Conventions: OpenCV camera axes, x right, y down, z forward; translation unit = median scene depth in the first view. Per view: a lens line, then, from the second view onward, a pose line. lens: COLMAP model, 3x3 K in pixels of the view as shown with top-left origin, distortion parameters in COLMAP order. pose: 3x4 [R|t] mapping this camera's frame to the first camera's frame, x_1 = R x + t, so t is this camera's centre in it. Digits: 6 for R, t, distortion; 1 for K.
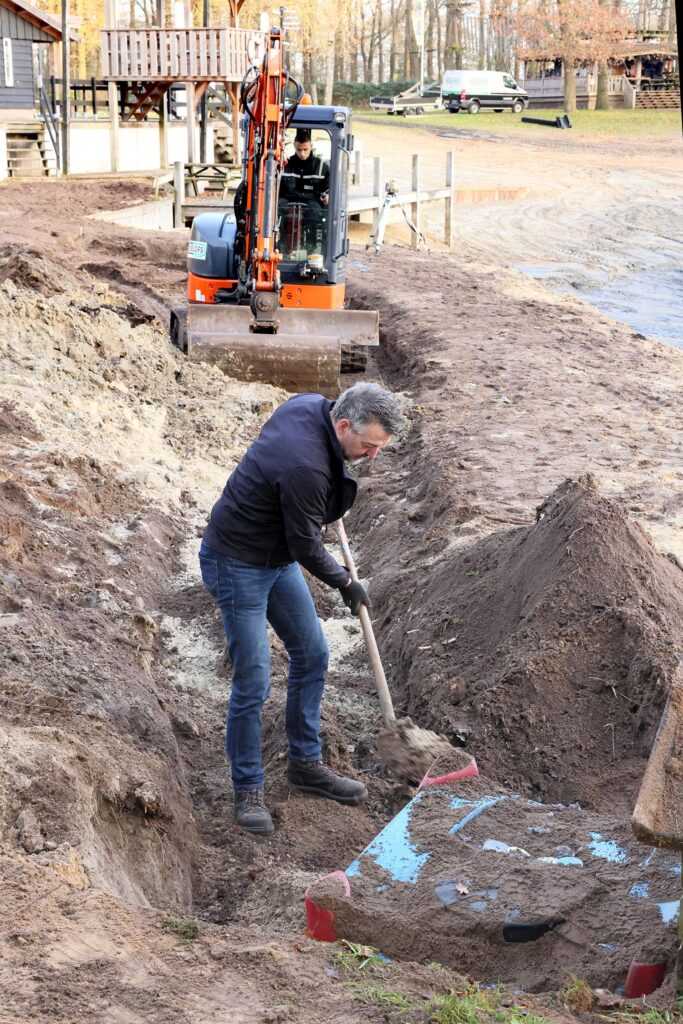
lens RADIAL K [[1655.2, 0, 326.4], [0, 1655.2, 512.2], [0, 0, 1]] dist [0.156577, -0.050432]
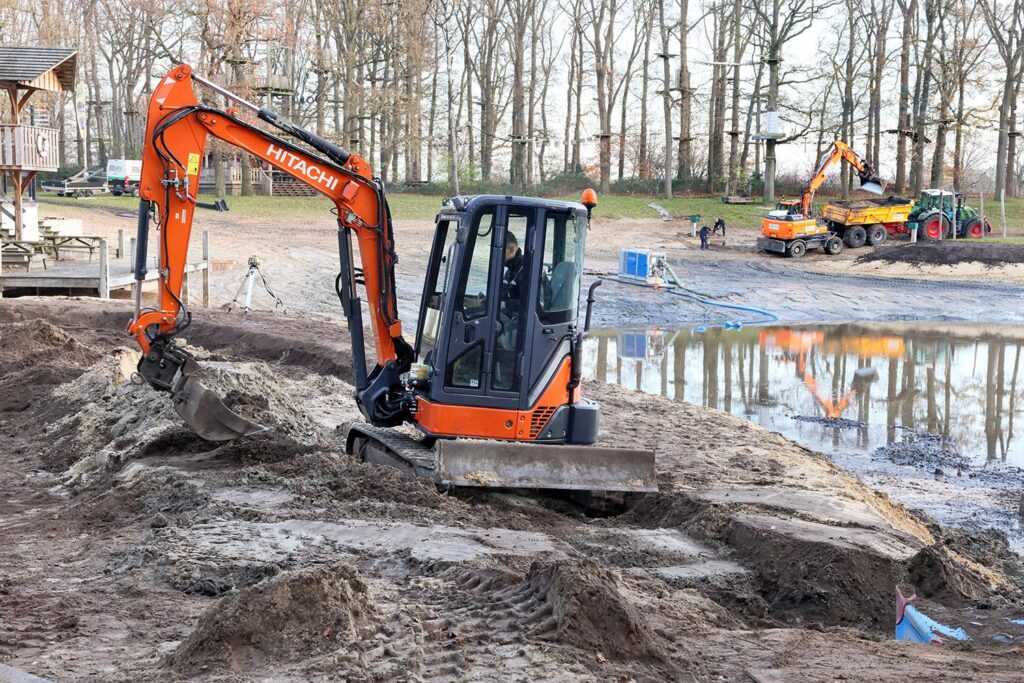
lens RADIAL K [[1480.4, 0, 512.0], [0, 1480.4, 341.5], [0, 0, 1]] dist [0.139465, -0.007038]
pose [[0.936457, -0.024685, 0.349913, -0.097586], [0.072388, 0.989649, -0.123914, 0.006802], [-0.343232, 0.141369, 0.928551, -0.038867]]
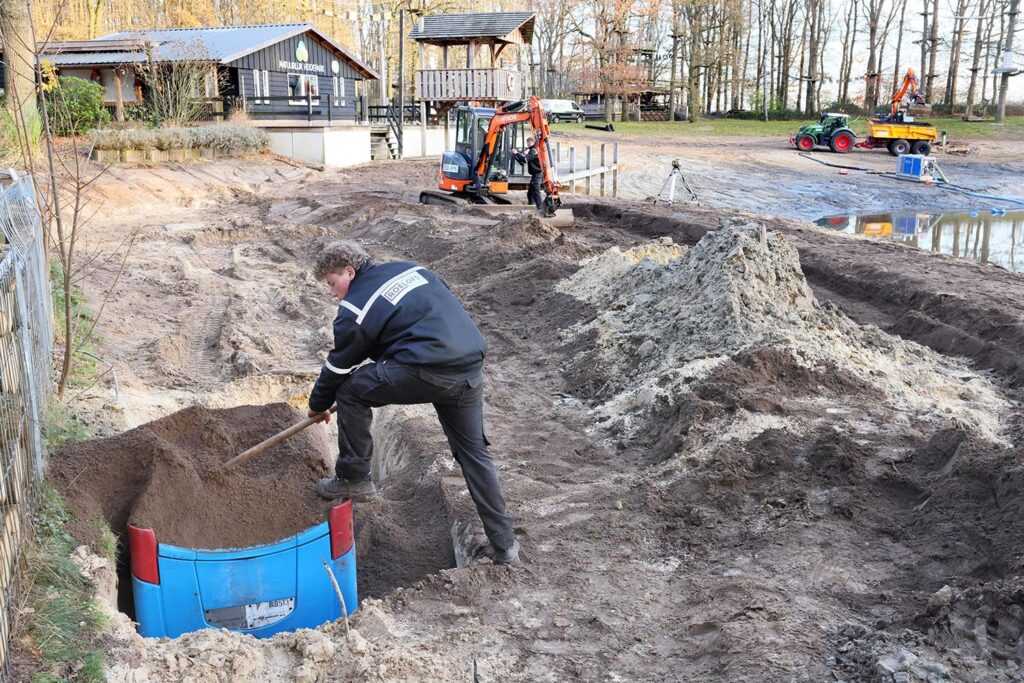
lens RADIAL K [[932.2, 0, 514.8], [0, 932.2, 324.9], [0, 0, 1]] dist [-0.014071, 0.087472]
pose [[0.997070, -0.020477, 0.073698, -0.102556], [0.022135, 0.999518, -0.021747, -0.018853], [-0.073217, 0.023315, 0.997043, 0.096892]]
